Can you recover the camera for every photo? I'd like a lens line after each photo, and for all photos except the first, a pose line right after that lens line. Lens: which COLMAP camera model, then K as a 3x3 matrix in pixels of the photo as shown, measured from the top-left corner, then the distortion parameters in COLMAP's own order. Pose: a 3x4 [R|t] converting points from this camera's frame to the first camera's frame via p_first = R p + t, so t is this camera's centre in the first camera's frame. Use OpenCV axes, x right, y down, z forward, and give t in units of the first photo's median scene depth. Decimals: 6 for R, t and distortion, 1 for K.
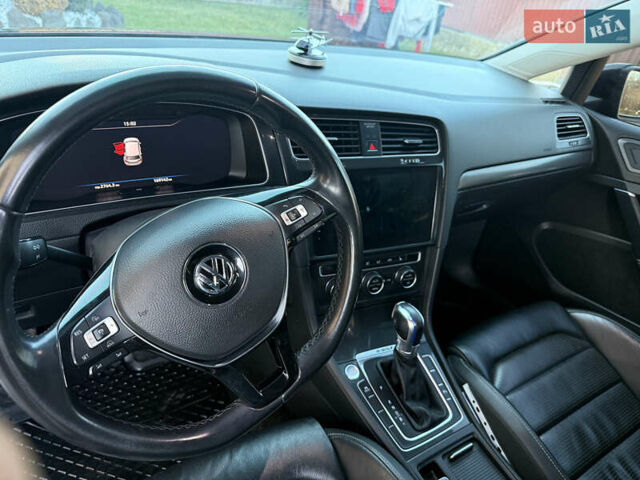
lens RADIAL K [[442.8, 0, 320.0], [0, 442.8, 240.0], [0, 0, 1]] dist [-0.003234, -0.001987]
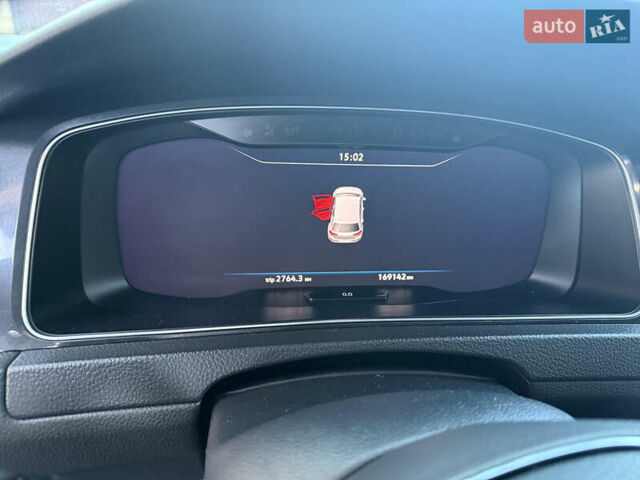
lens RADIAL K [[442.8, 0, 320.0], [0, 442.8, 240.0], [0, 0, 1]] dist [-0.003234, -0.001987]
pose [[0.903102, 0.097622, -0.418183, -0.246436], [-0.160615, 0.979925, -0.118105, -0.111613], [0.398259, 0.173828, 0.900652, 0.559639]]
